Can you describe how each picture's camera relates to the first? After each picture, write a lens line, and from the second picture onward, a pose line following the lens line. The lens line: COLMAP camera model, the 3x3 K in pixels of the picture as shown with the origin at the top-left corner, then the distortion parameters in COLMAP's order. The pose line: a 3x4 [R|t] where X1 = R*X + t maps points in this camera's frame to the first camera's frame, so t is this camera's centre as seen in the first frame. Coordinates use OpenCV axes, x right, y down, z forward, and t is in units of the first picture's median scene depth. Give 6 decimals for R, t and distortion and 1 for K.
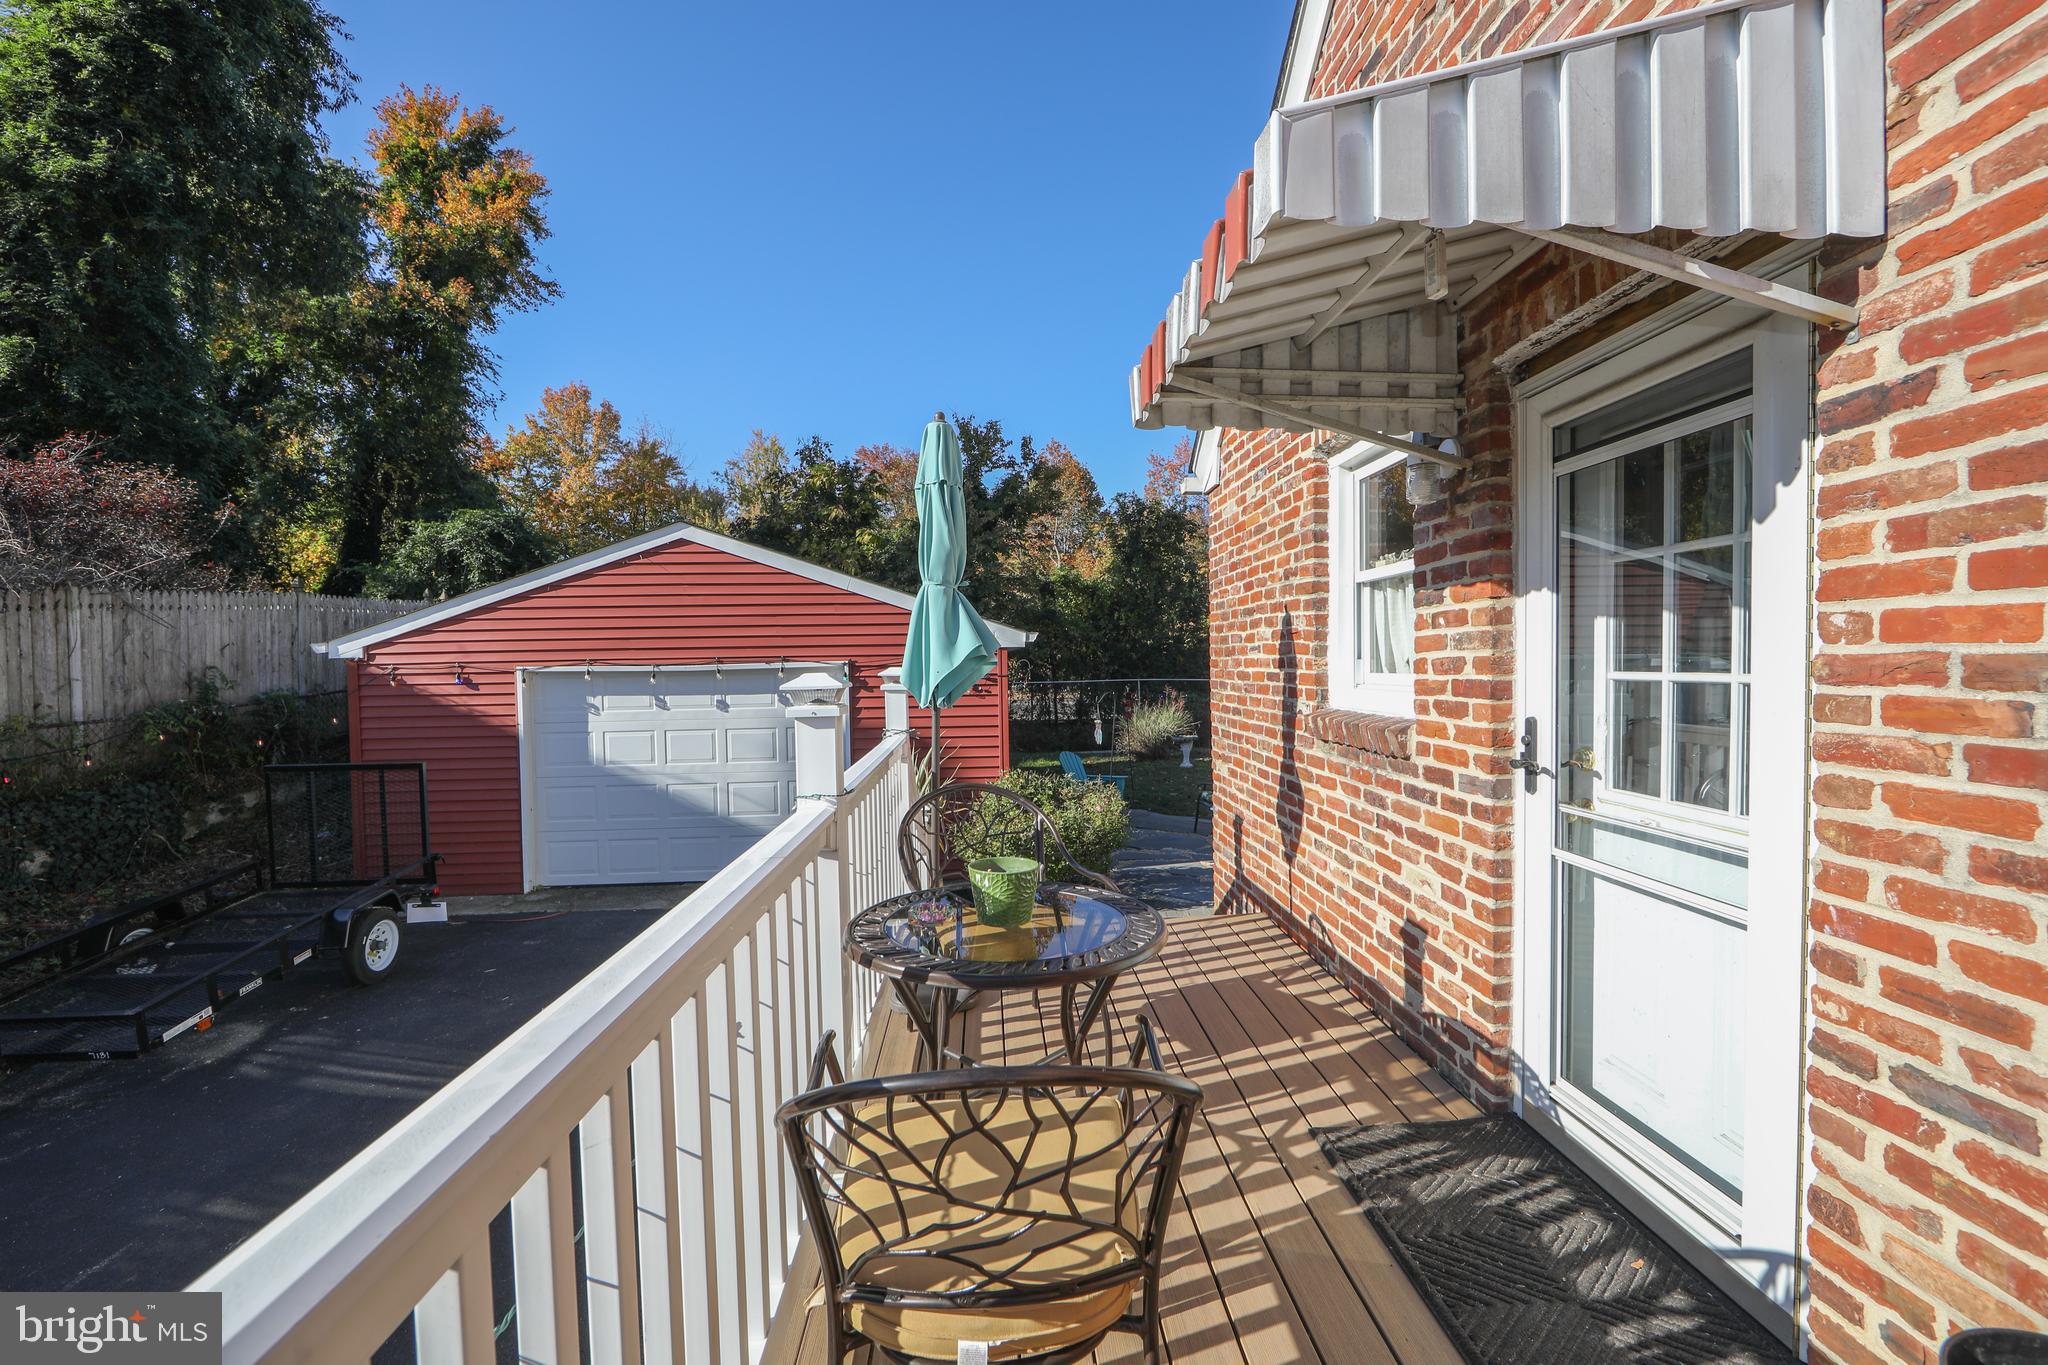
lens RADIAL K [[809.4, 0, 1032.7], [0, 809.4, 686.8], [0, 0, 1]] dist [-0.007039, 0.000994]
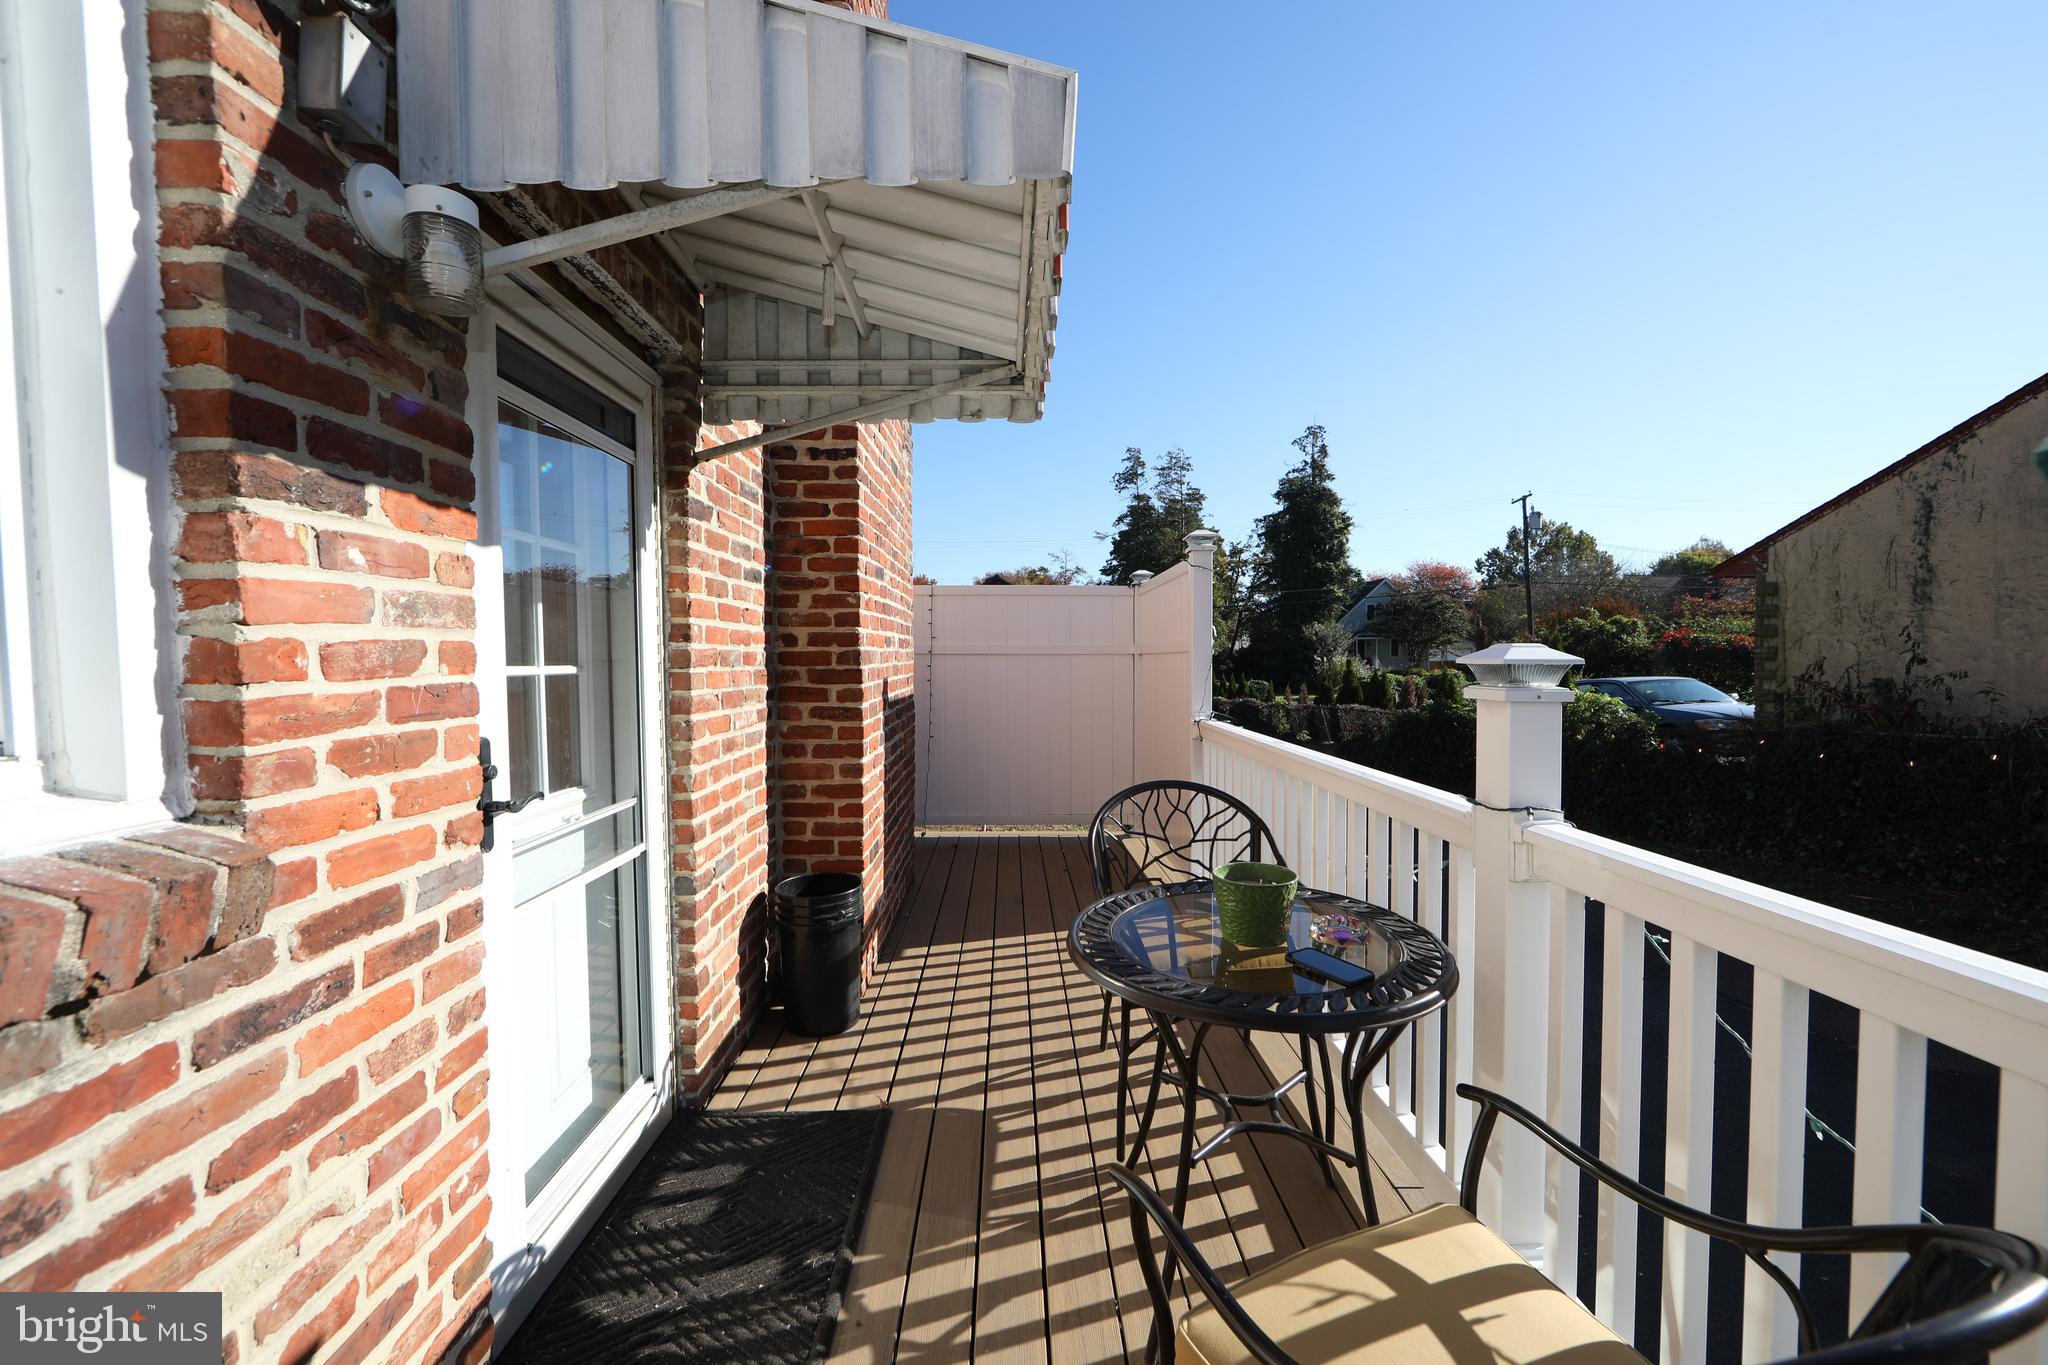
lens RADIAL K [[809.4, 0, 1026.8], [0, 809.4, 685.4], [0, 0, 1]] dist [-0.007039, 0.000994]
pose [[-0.999302, 0.019927, 0.031597, 0.139099], [0.021911, 0.997726, 0.063743, -0.032950], [-0.030255, 0.064391, -0.997466, 1.473630]]
